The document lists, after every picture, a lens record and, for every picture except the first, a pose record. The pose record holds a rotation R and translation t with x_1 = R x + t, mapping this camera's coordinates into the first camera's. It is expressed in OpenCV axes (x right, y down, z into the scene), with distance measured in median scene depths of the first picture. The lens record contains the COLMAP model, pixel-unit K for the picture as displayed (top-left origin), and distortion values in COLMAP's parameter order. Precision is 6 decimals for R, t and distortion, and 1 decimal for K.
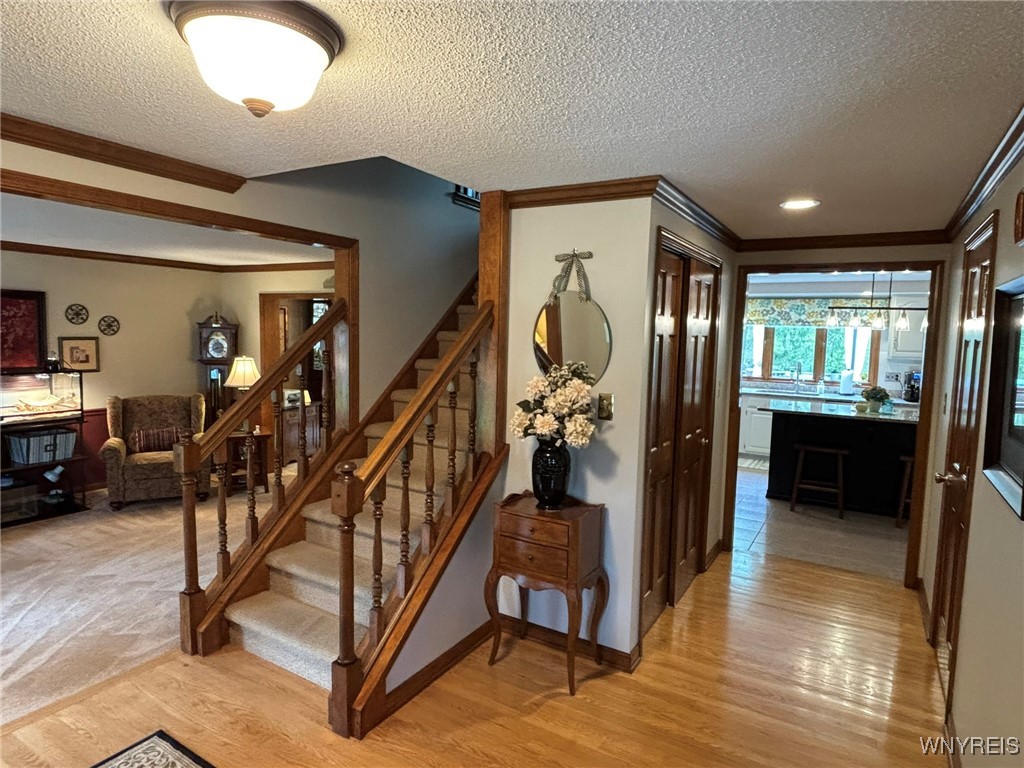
lens RADIAL K [[600.3, 0, 512.2], [0, 600.3, 384.0], [0, 0, 1]] dist [0.000709, 0.000133]
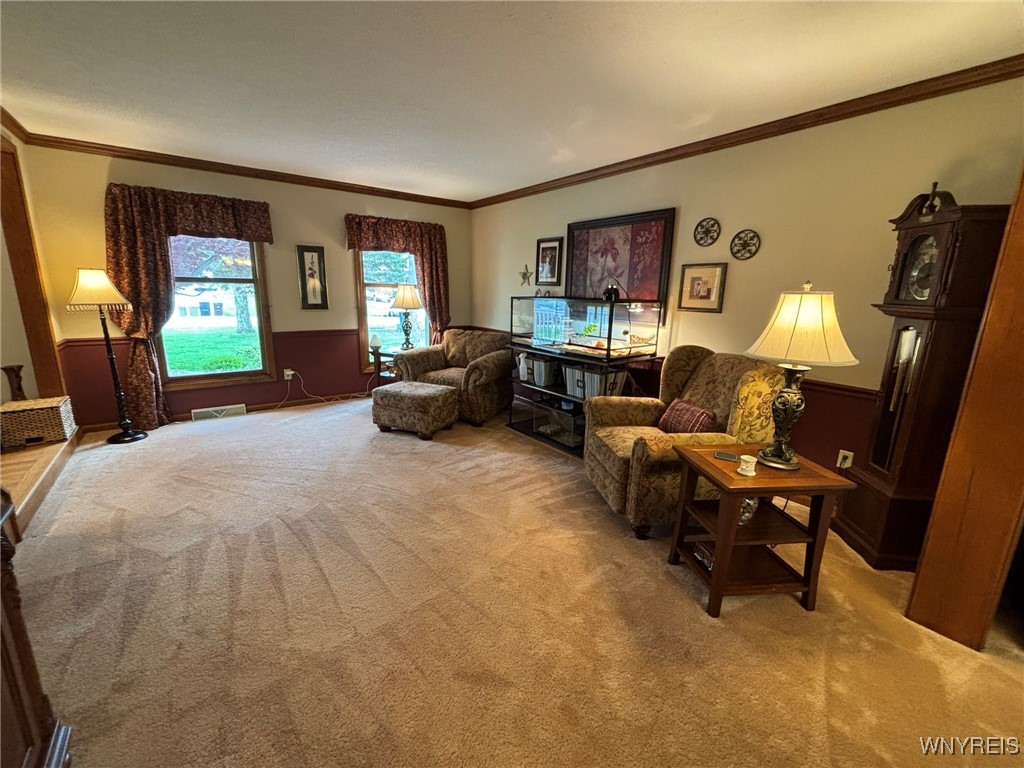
lens RADIAL K [[427.2, 0, 509.8], [0, 427.2, 386.6], [0, 0, 1]] dist [0.000165, -0.000015]
pose [[-0.382686, 0.176112, -0.906938, -0.116790], [-0.111126, 0.965762, 0.234425, -0.028317], [0.917171, 0.190495, -0.350013, 1.010848]]
